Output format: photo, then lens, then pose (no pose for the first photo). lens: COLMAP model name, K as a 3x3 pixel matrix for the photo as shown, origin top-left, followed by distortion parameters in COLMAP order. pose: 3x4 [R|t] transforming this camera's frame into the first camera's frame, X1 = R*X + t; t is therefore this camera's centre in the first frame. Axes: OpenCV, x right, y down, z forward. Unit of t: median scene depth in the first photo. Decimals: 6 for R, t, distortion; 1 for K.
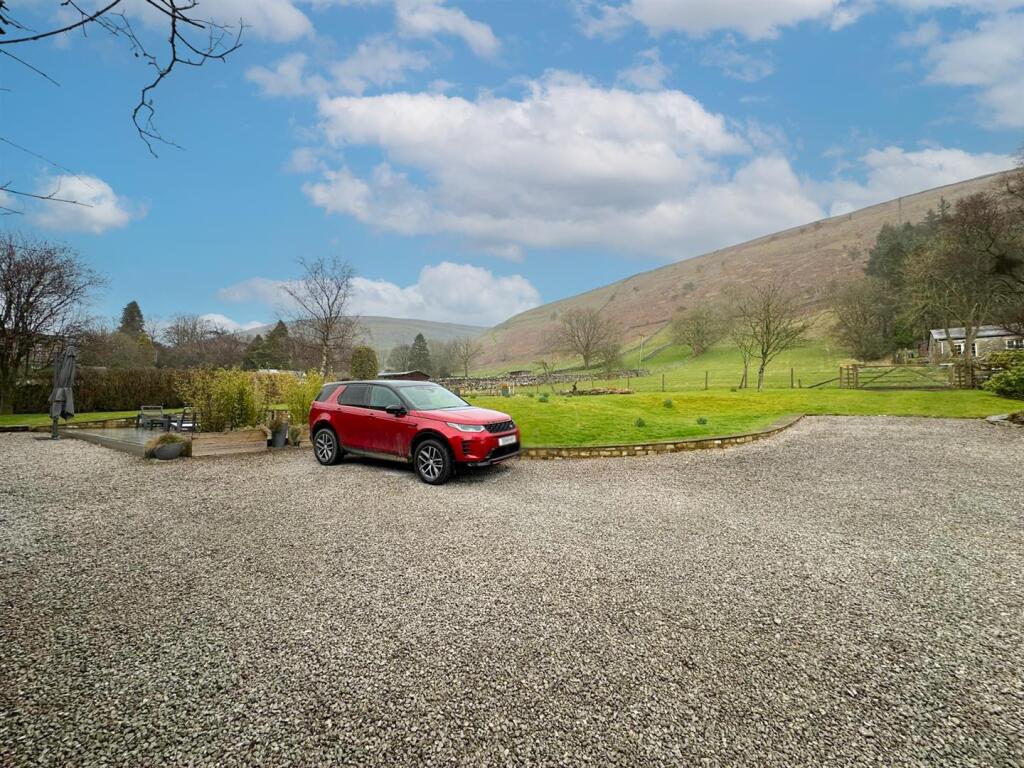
lens RADIAL K [[743.9, 0, 512.0], [0, 743.9, 384.0], [0, 0, 1]] dist [0.091598, -0.095550]
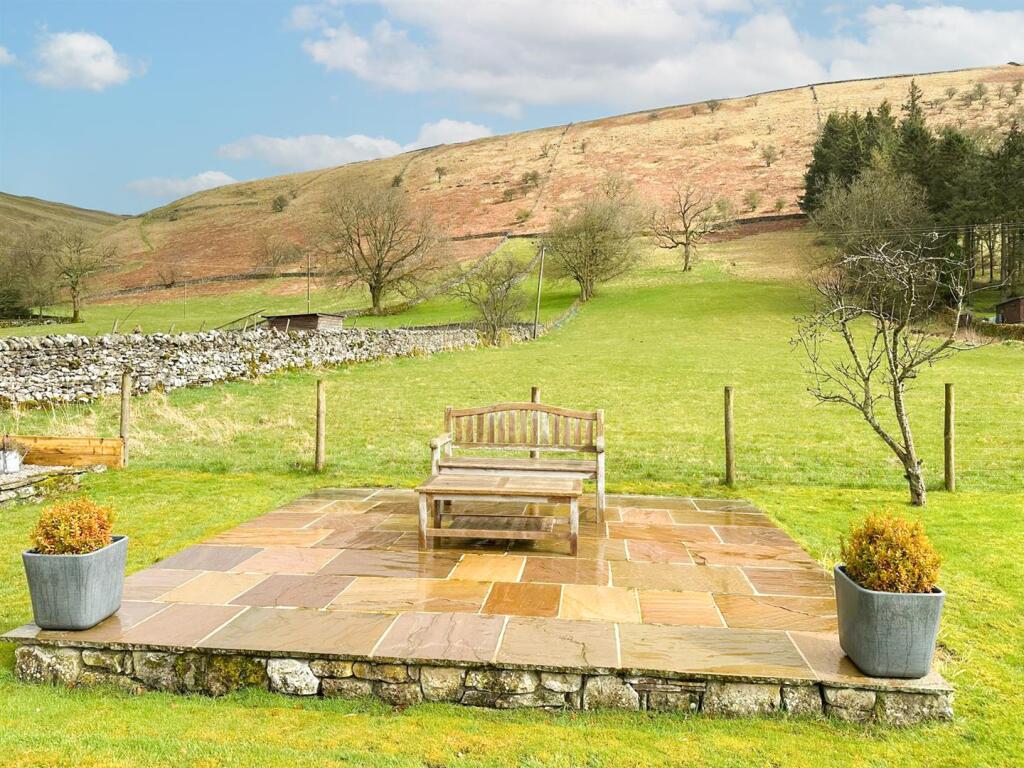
lens RADIAL K [[743.9, 0, 512.0], [0, 743.9, 384.0], [0, 0, 1]] dist [0.091598, -0.095550]
pose [[0.886199, 0.004944, 0.463279, -0.043087], [-0.037289, 0.997460, 0.060685, -0.007975], [-0.461802, -0.071054, 0.884132, 0.518704]]
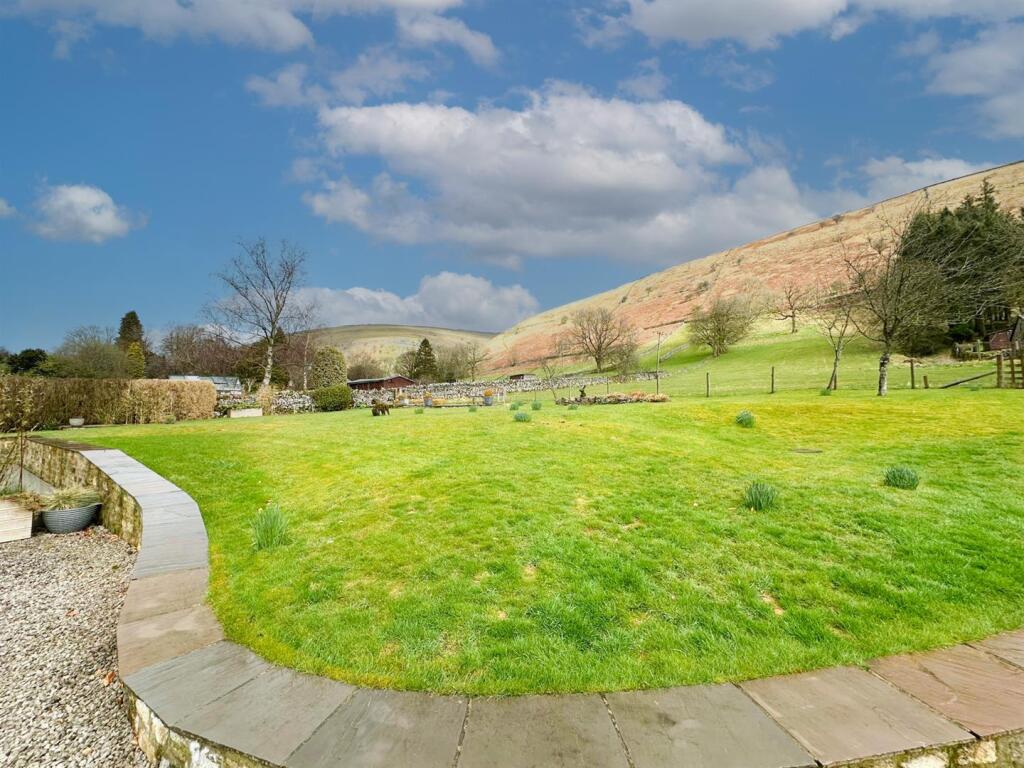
lens RADIAL K [[595.9, 0, 512.0], [0, 595.9, 384.0], [0, 0, 1]] dist [0.030286, 0.001278]
pose [[0.998845, -0.016663, -0.045074, 0.022515], [0.016274, 0.999827, -0.008980, 0.000003], [0.045216, 0.008236, 0.998943, 0.228945]]
